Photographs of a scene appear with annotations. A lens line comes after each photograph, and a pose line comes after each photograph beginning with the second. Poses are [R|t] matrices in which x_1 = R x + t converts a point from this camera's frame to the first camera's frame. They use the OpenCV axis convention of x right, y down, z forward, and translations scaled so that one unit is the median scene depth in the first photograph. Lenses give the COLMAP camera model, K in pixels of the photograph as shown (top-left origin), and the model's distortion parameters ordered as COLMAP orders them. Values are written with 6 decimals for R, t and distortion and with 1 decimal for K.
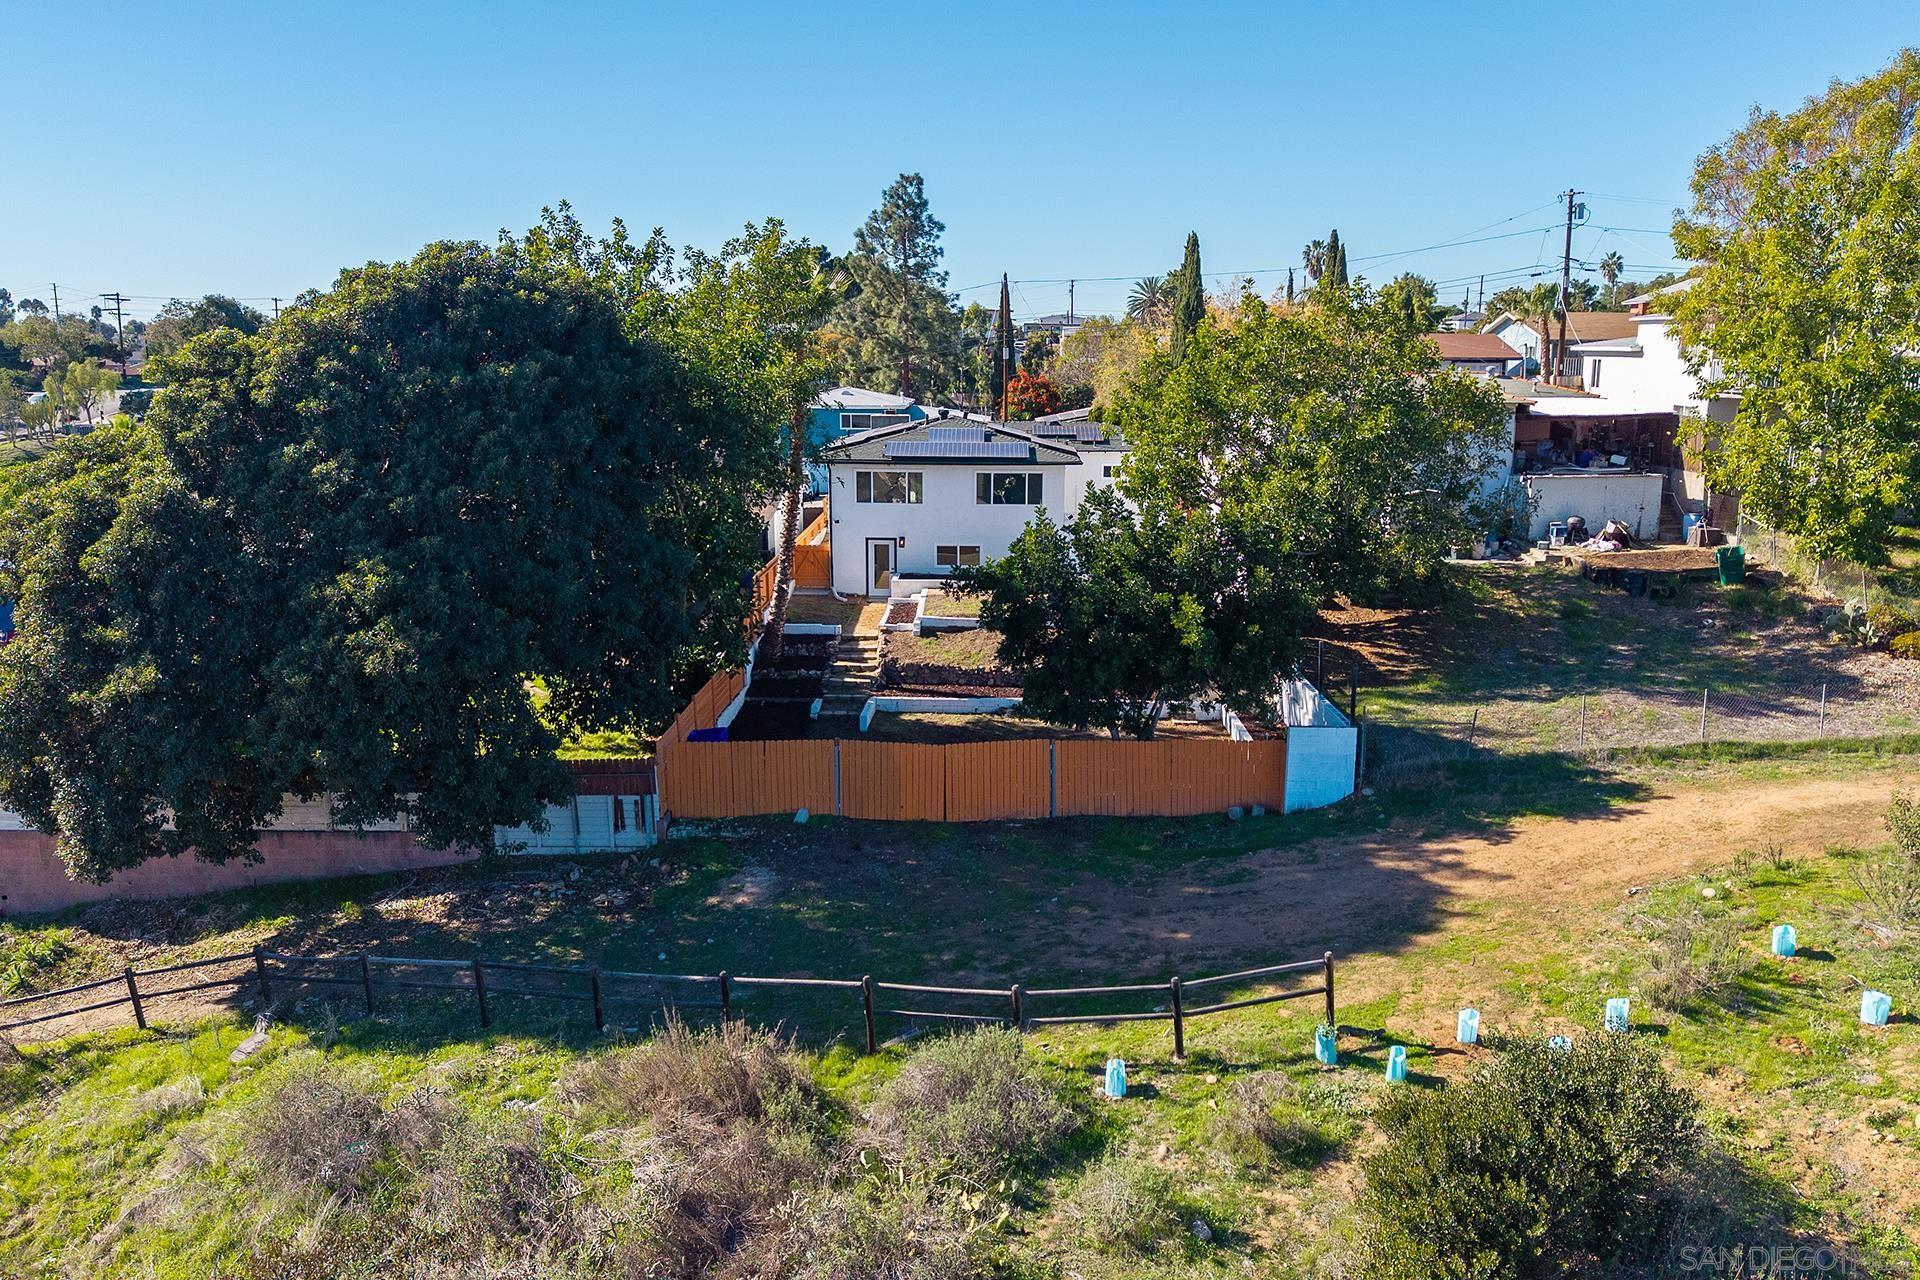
lens RADIAL K [[1627.8, 0, 985.5], [0, 1627.8, 609.2], [0, 0, 1]] dist [0.052241, -0.070440]
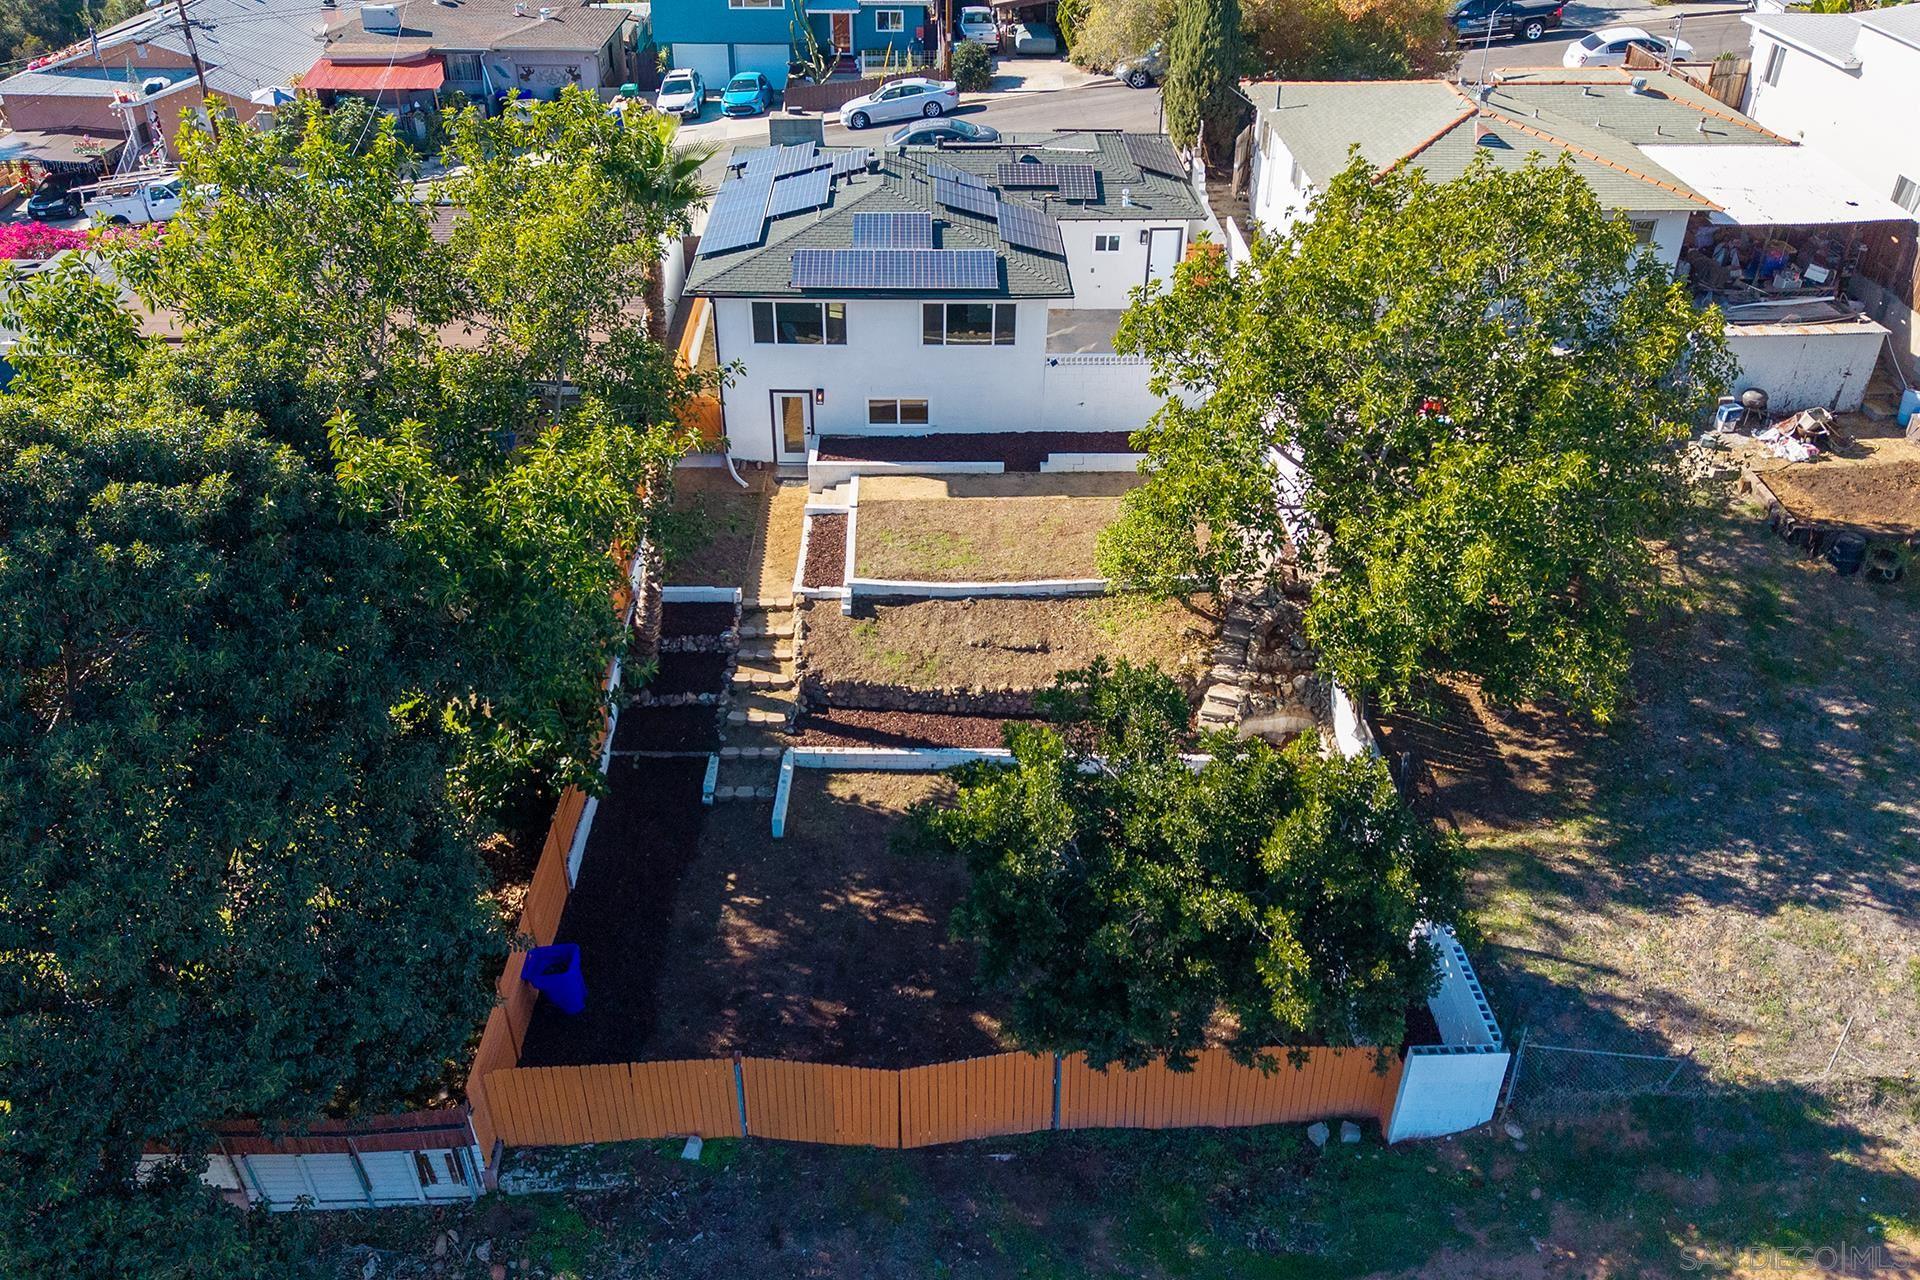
lens RADIAL K [[1627.2, 0, 960.0], [0, 1627.2, 640.0], [0, 0, 1]] dist [0.031190, -0.050402]
pose [[0.999577, -0.012246, 0.026382, -0.012998], [0.001022, 0.921264, 0.388936, -0.293380], [-0.029068, -0.388744, 0.920887, 0.380610]]
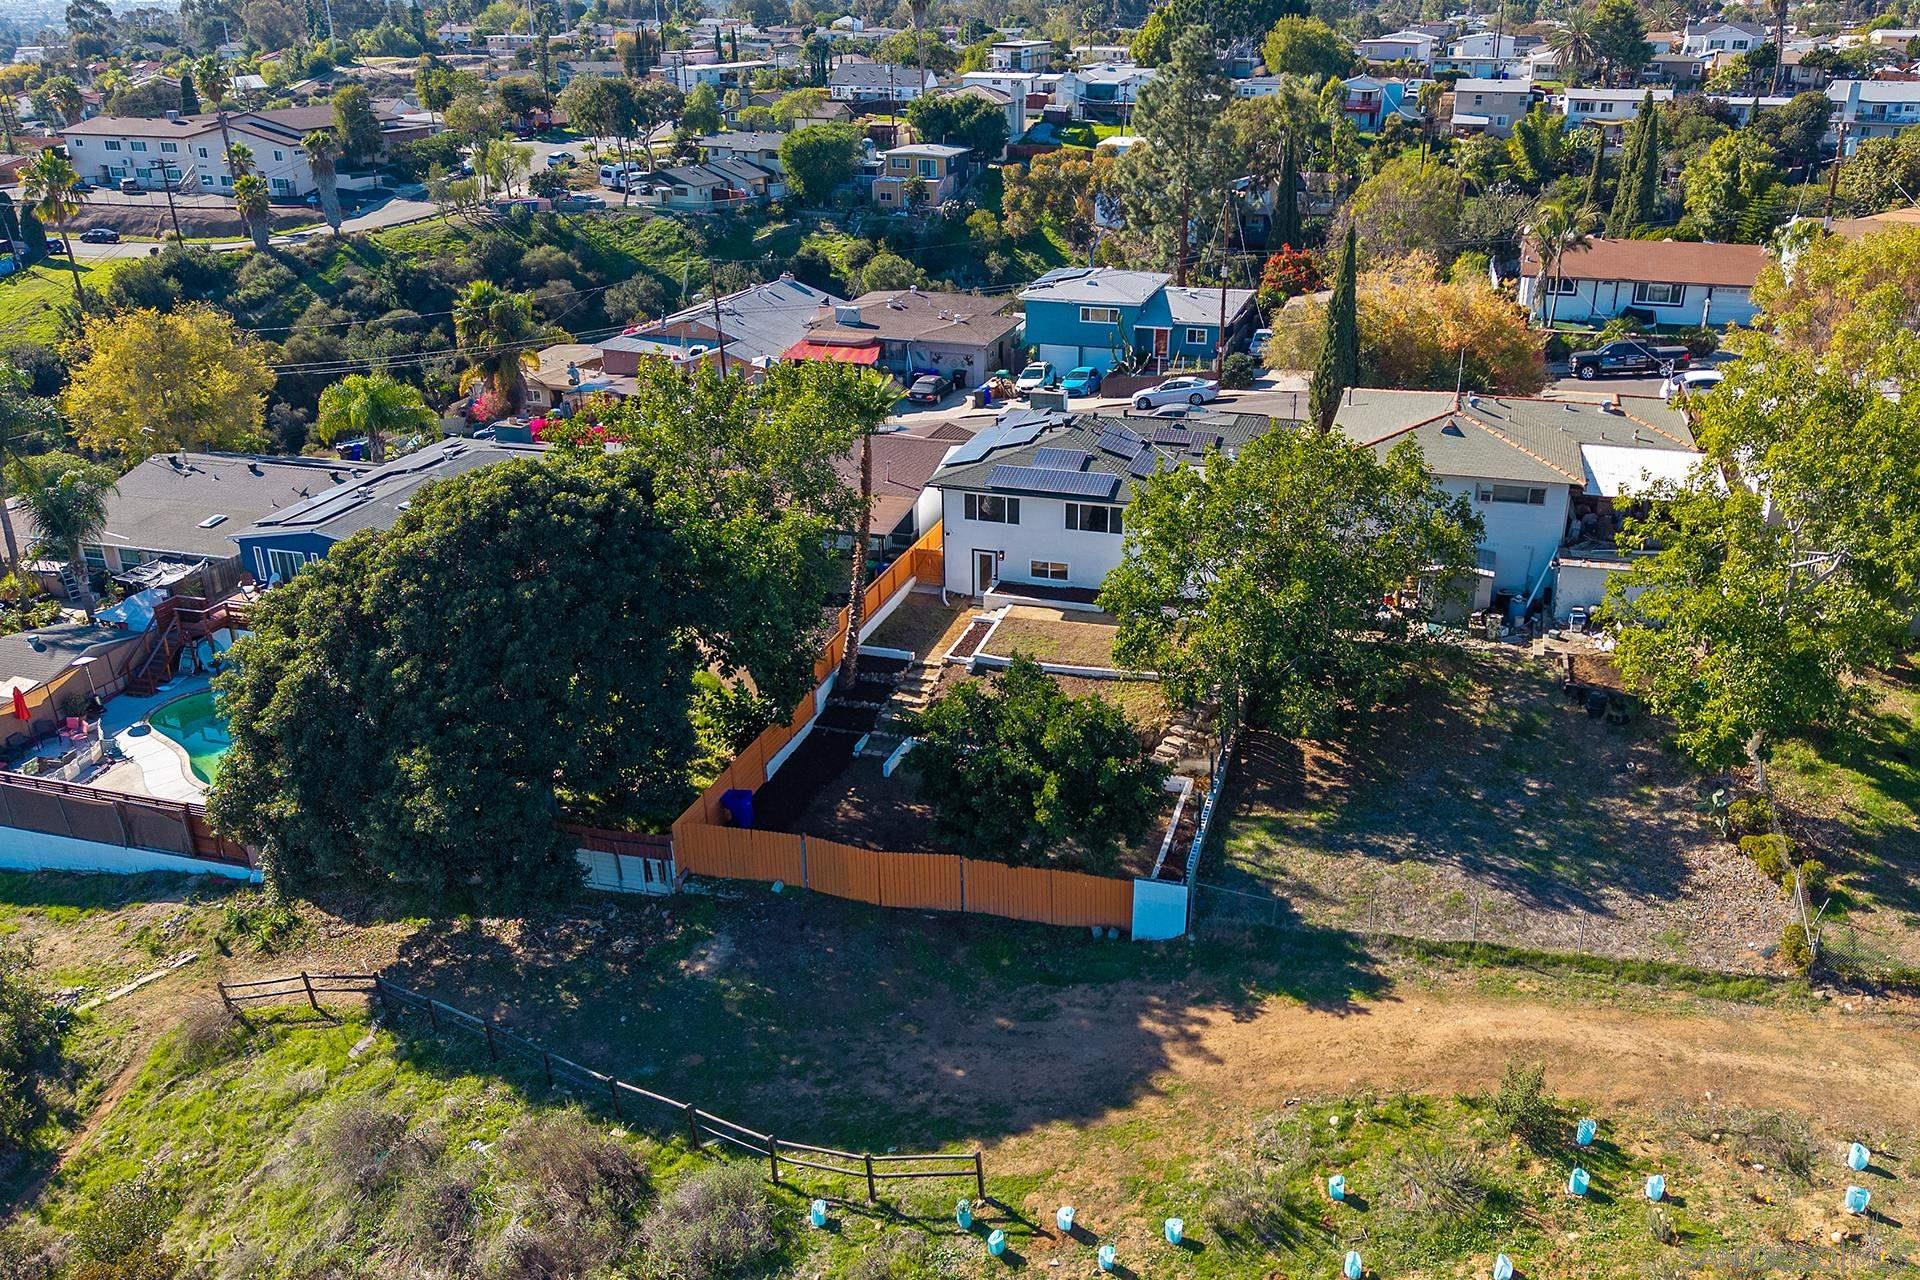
lens RADIAL K [[1649.3, 0, 988.8], [0, 1649.3, 653.2], [0, 0, 1]] dist [0.096163, -0.199574]
pose [[0.961656, 0.103250, -0.254082, 0.322754], [-0.042272, 0.971159, 0.234654, -0.327466], [0.270982, -0.214916, 0.938286, -0.153740]]
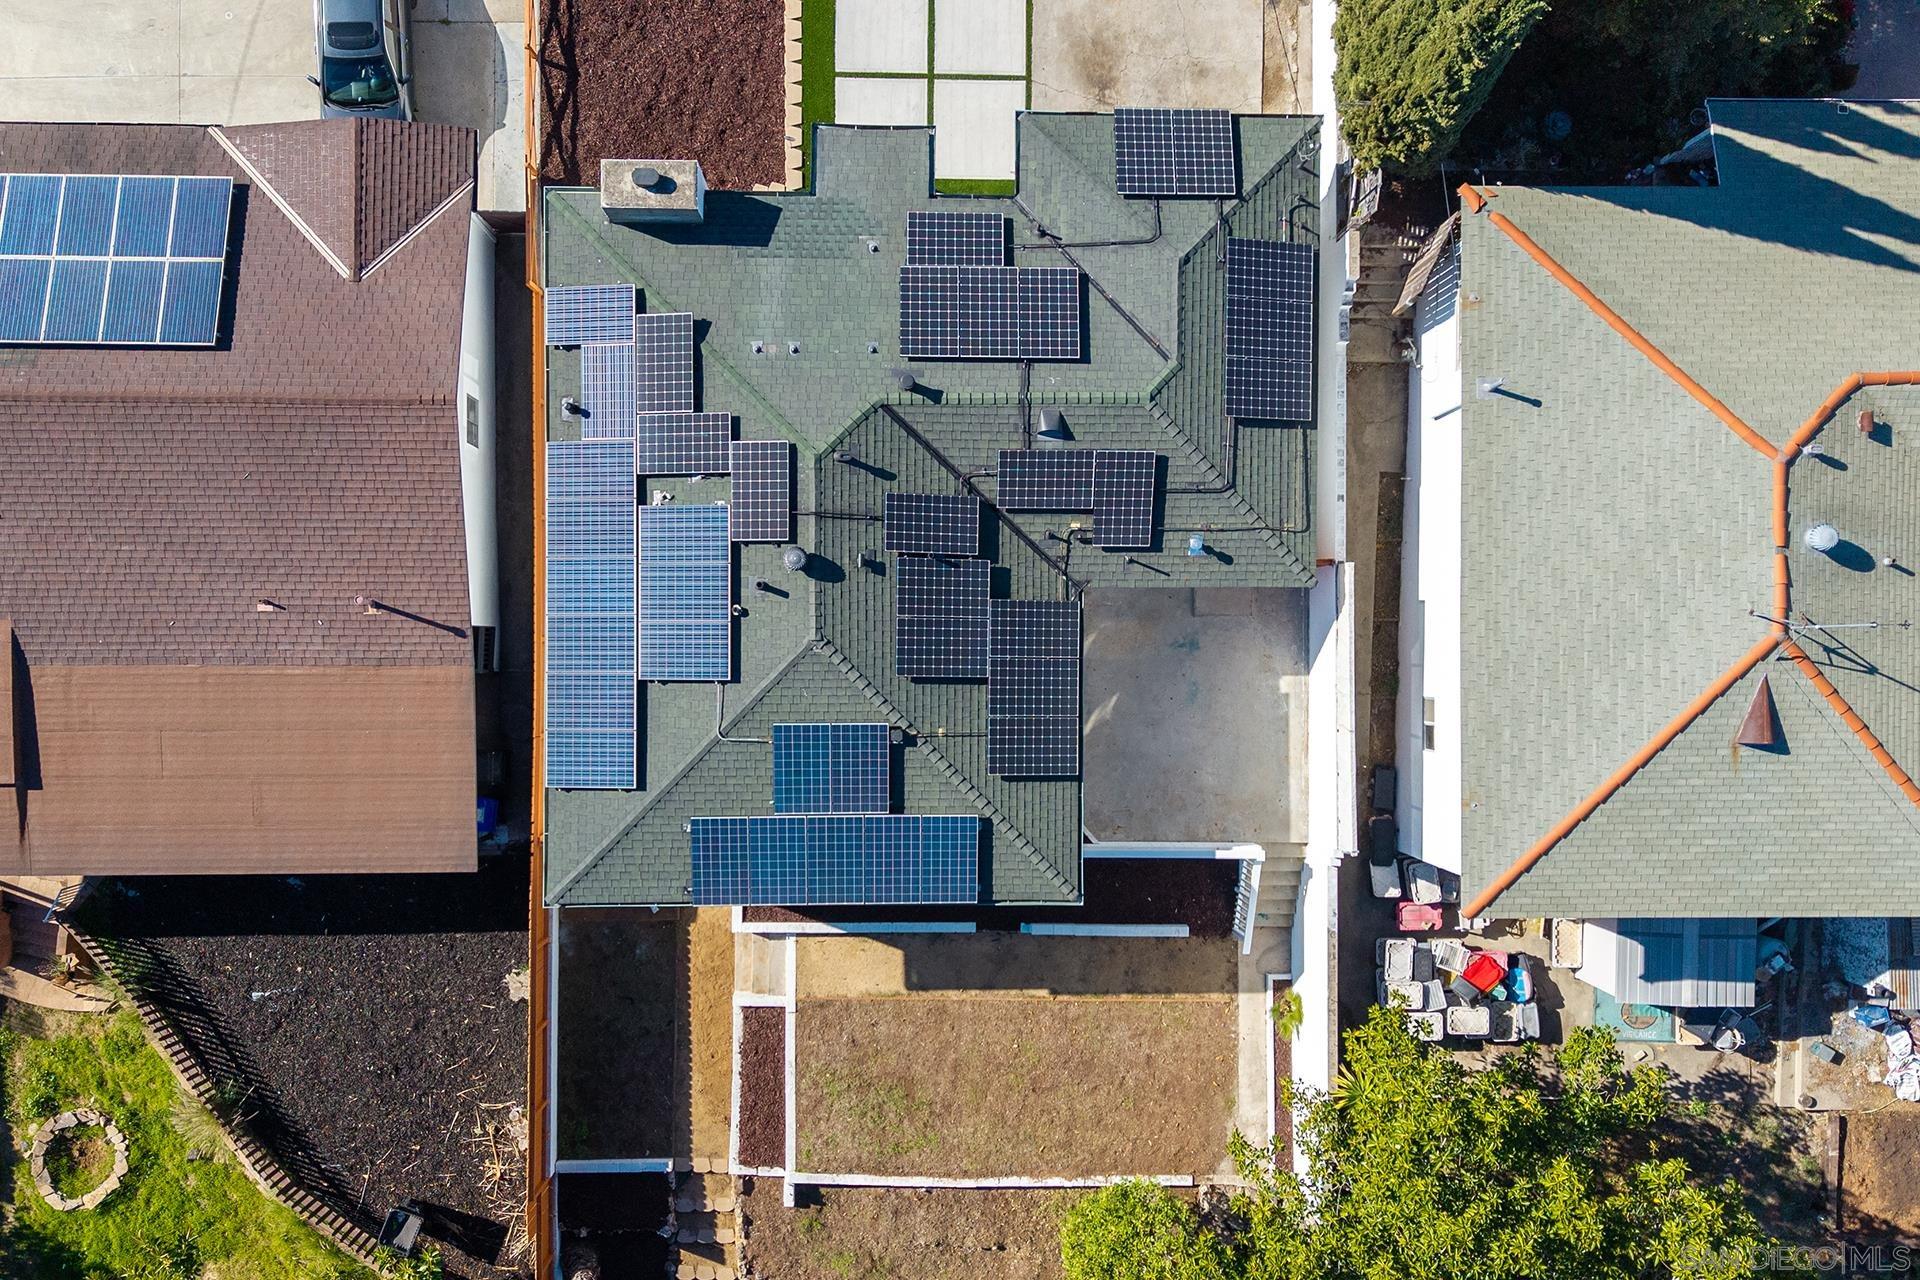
lens RADIAL K [[1649.3, 0, 988.8], [0, 1649.3, 653.2], [0, 0, 1]] dist [0.096163, -0.199574]
pose [[0.998538, -0.002189, 0.054011, 0.003075], [-0.053396, 0.115579, 0.991862, -0.801268], [-0.008414, -0.993296, 0.115293, 1.322085]]
